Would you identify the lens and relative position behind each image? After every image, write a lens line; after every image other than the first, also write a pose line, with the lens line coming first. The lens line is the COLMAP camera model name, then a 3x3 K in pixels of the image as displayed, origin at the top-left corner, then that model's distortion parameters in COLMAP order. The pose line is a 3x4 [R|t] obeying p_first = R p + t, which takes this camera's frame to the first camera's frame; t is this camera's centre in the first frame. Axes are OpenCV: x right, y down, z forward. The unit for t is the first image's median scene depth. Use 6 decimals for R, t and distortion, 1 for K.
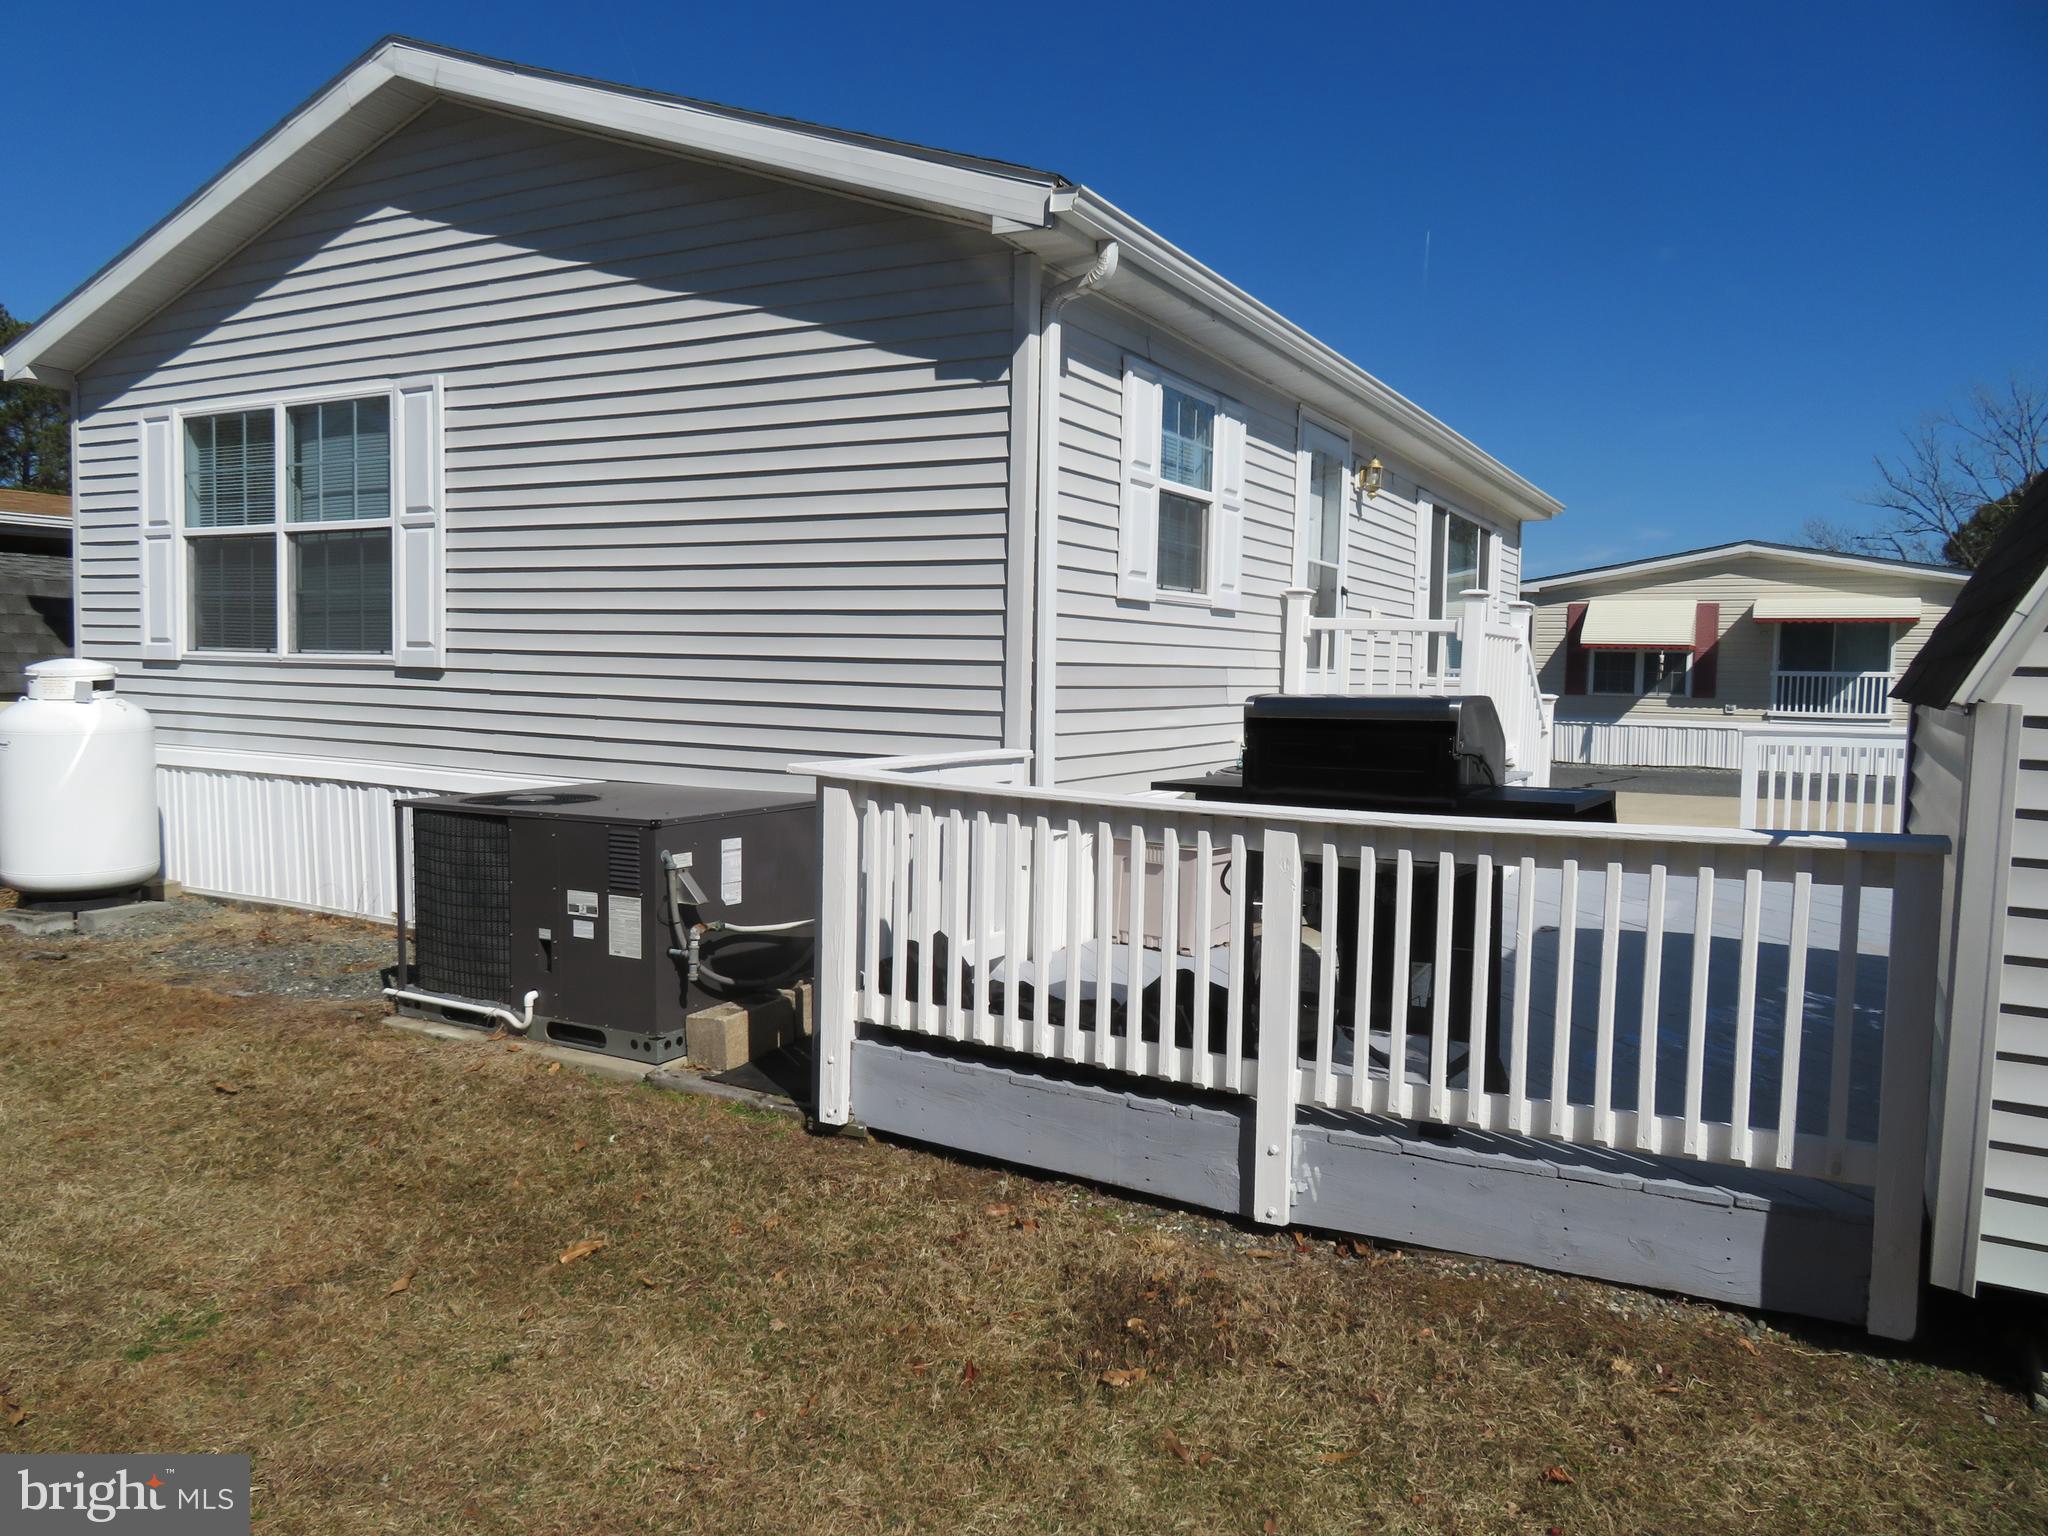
lens RADIAL K [[1448.0, 0, 1026.7], [0, 1448.0, 769.3], [0, 0, 1]] dist [-0.008840, 0.003509]
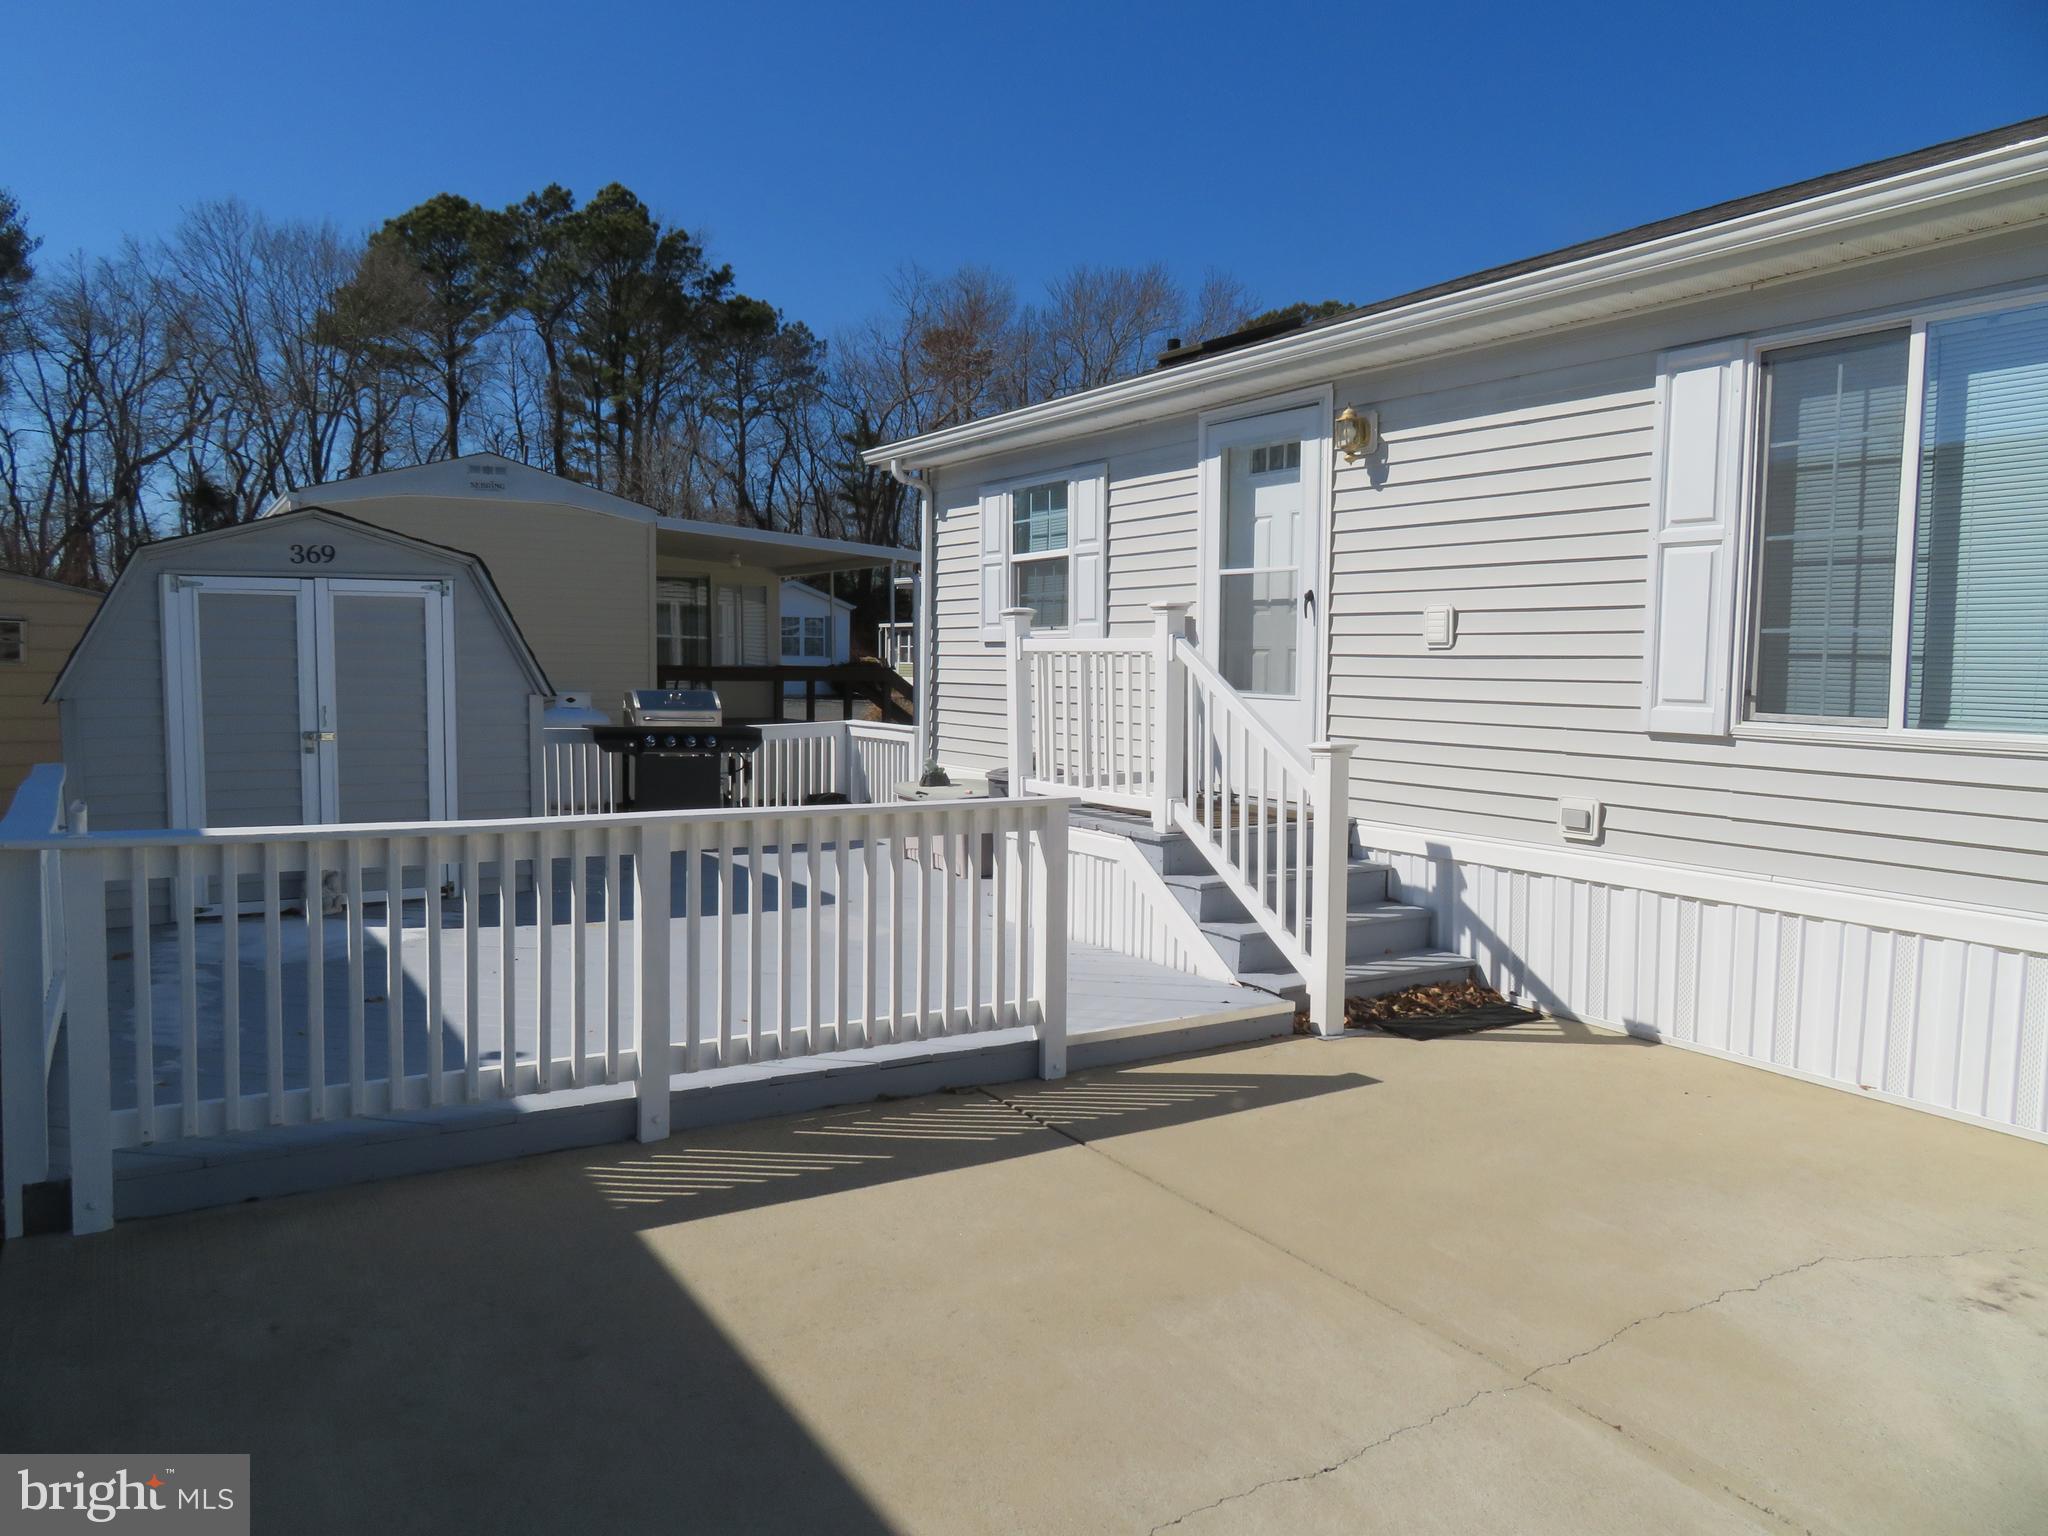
lens RADIAL K [[1448.0, 0, 1017.2], [0, 1448.0, 766.7], [0, 0, 1]] dist [-0.008840, 0.003509]
pose [[-0.499212, 0.037805, -0.865655, 1.409058], [-0.084623, 0.992145, 0.092131, -0.134532], [0.862338, 0.119247, -0.492091, 1.833611]]
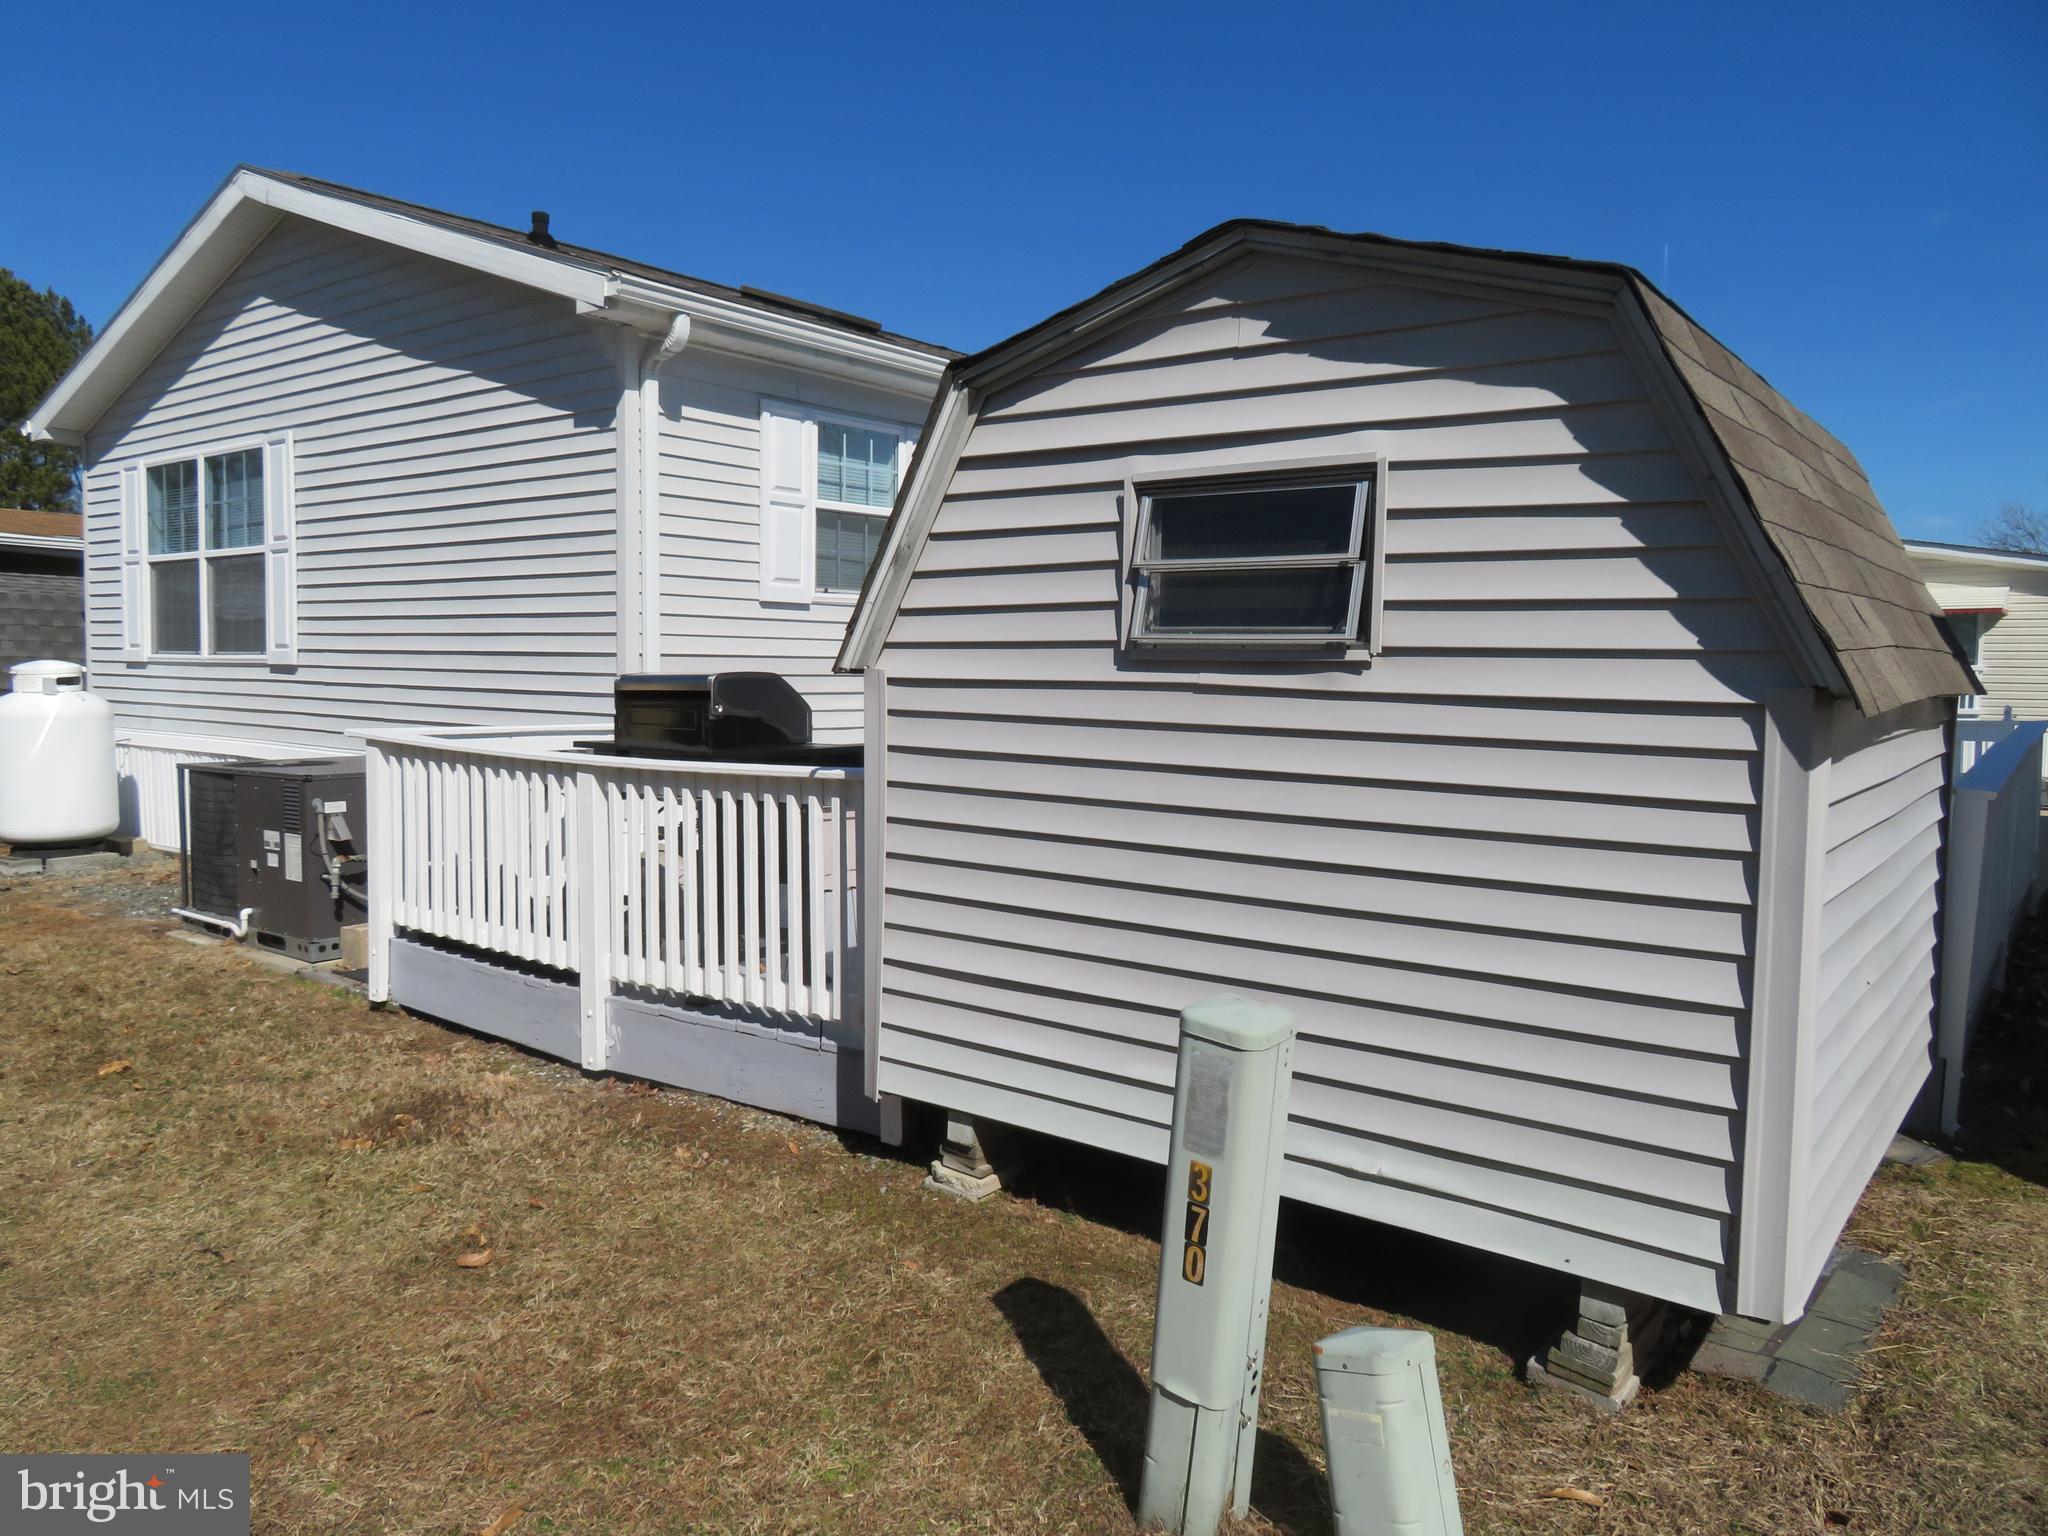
lens RADIAL K [[1448.0, 0, 1012.2], [0, 1448.0, 769.1], [0, 0, 1]] dist [-0.008840, 0.003509]
pose [[0.988036, 0.003098, -0.154192, 0.461562], [-0.003615, 0.999989, -0.003071, 0.024790], [0.154181, 0.003592, 0.988036, -0.156520]]
